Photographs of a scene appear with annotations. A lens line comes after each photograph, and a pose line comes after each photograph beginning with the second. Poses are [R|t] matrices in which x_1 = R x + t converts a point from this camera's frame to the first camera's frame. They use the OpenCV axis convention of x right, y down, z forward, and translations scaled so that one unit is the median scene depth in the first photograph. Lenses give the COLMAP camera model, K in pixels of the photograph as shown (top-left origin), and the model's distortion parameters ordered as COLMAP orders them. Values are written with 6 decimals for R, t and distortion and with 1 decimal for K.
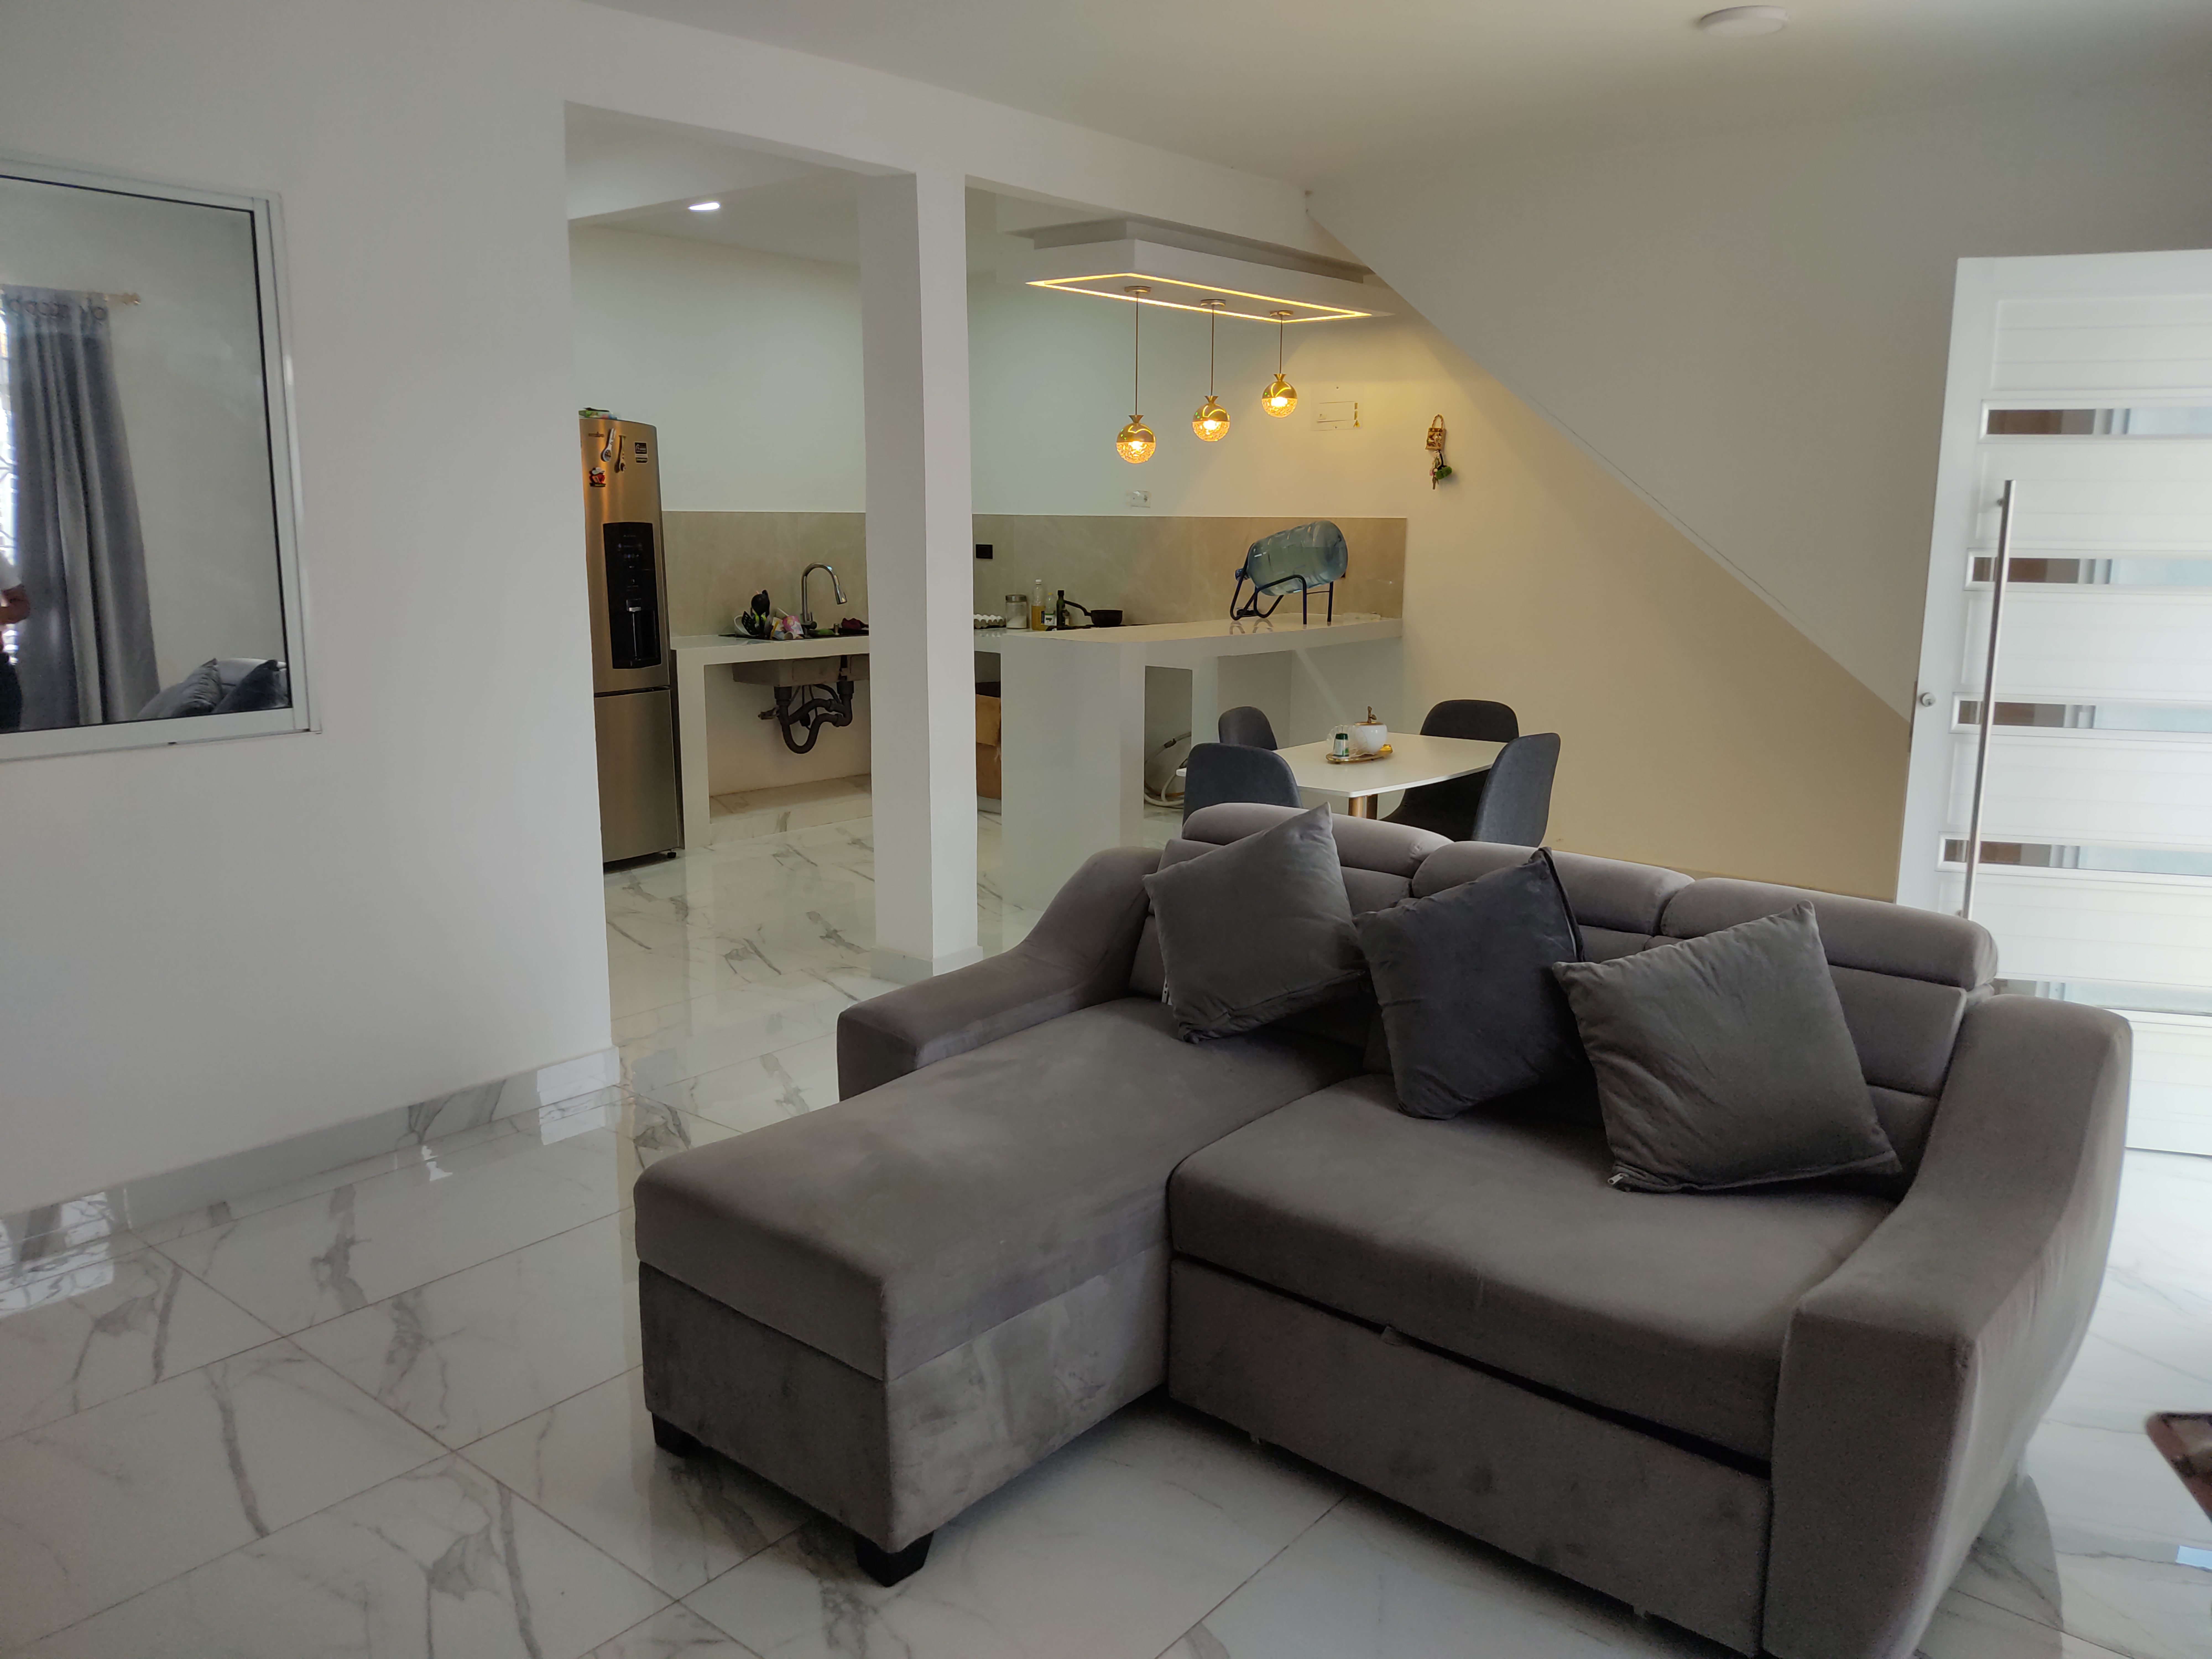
lens RADIAL K [[1669.5, 0, 1118.0], [0, 1669.5, 827.8], [0, 0, 1]] dist [0.137474, -0.281222]
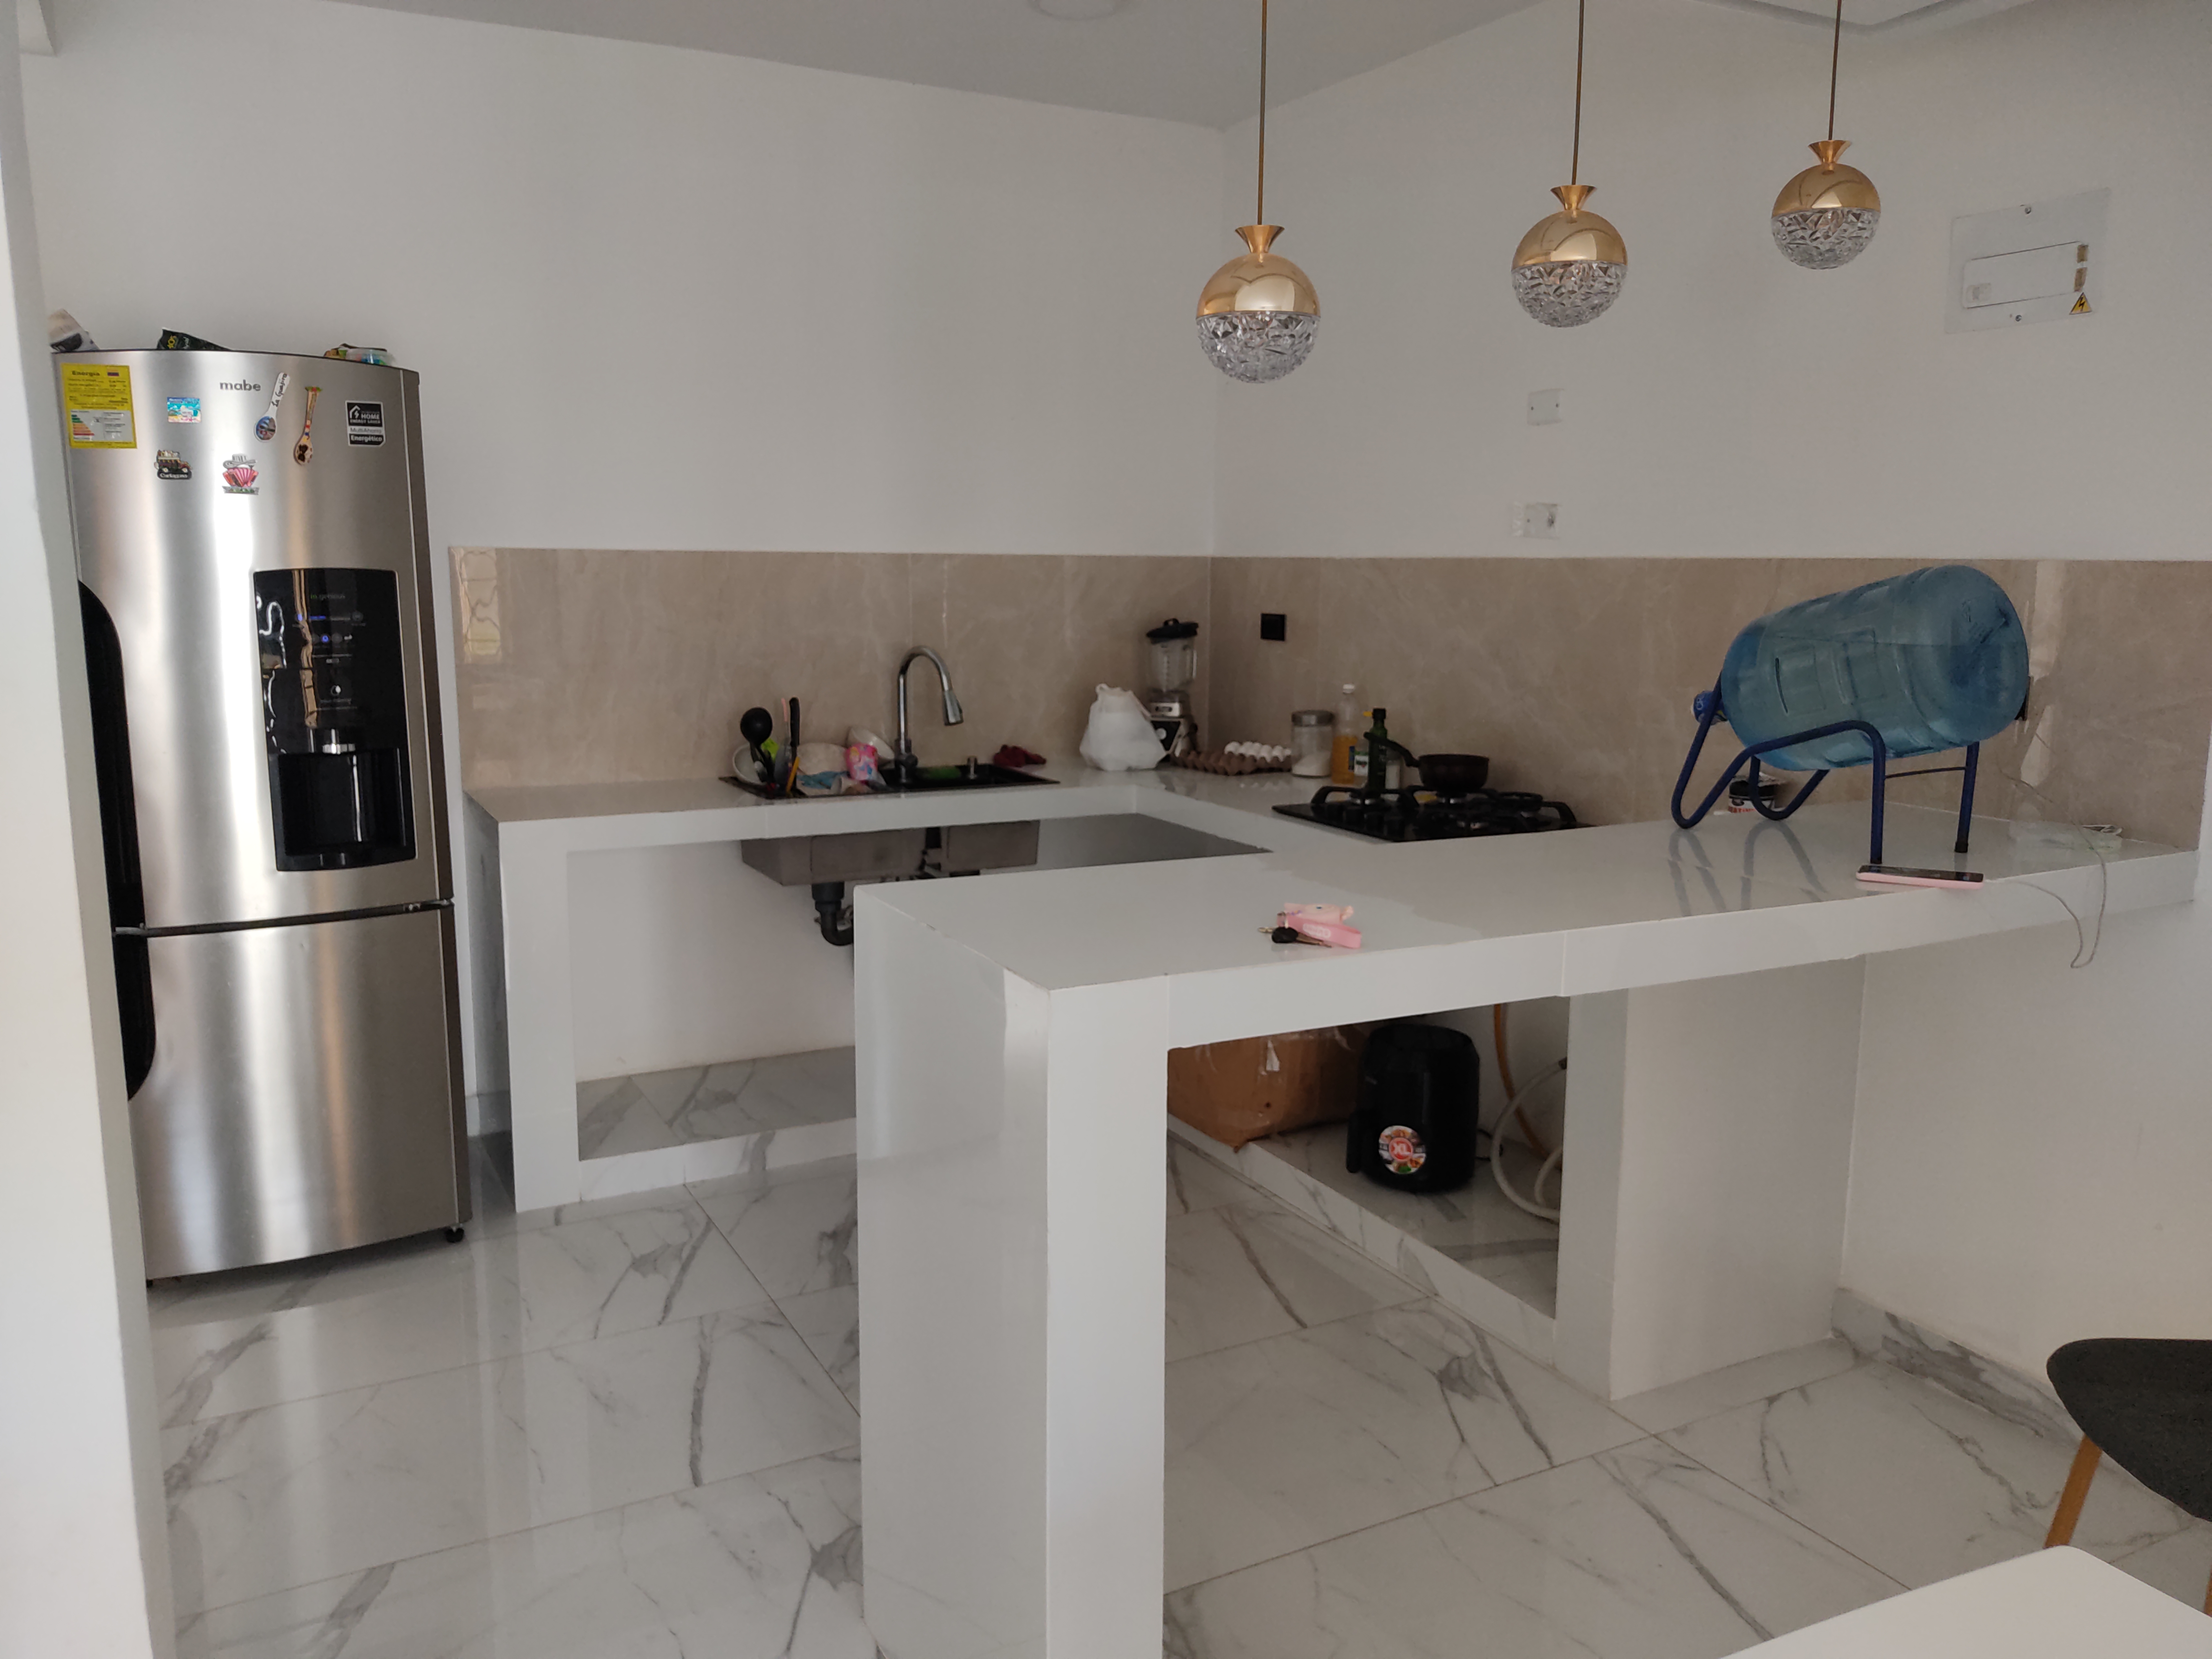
lens RADIAL K [[1669.5, 0, 1118.0], [0, 1669.5, 827.8], [0, 0, 1]] dist [0.137474, -0.281222]
pose [[0.922763, 0.061642, -0.380407, 0.098616], [-0.073250, 0.997184, -0.016101, -0.109971], [0.378343, 0.042722, 0.924679, 0.607991]]
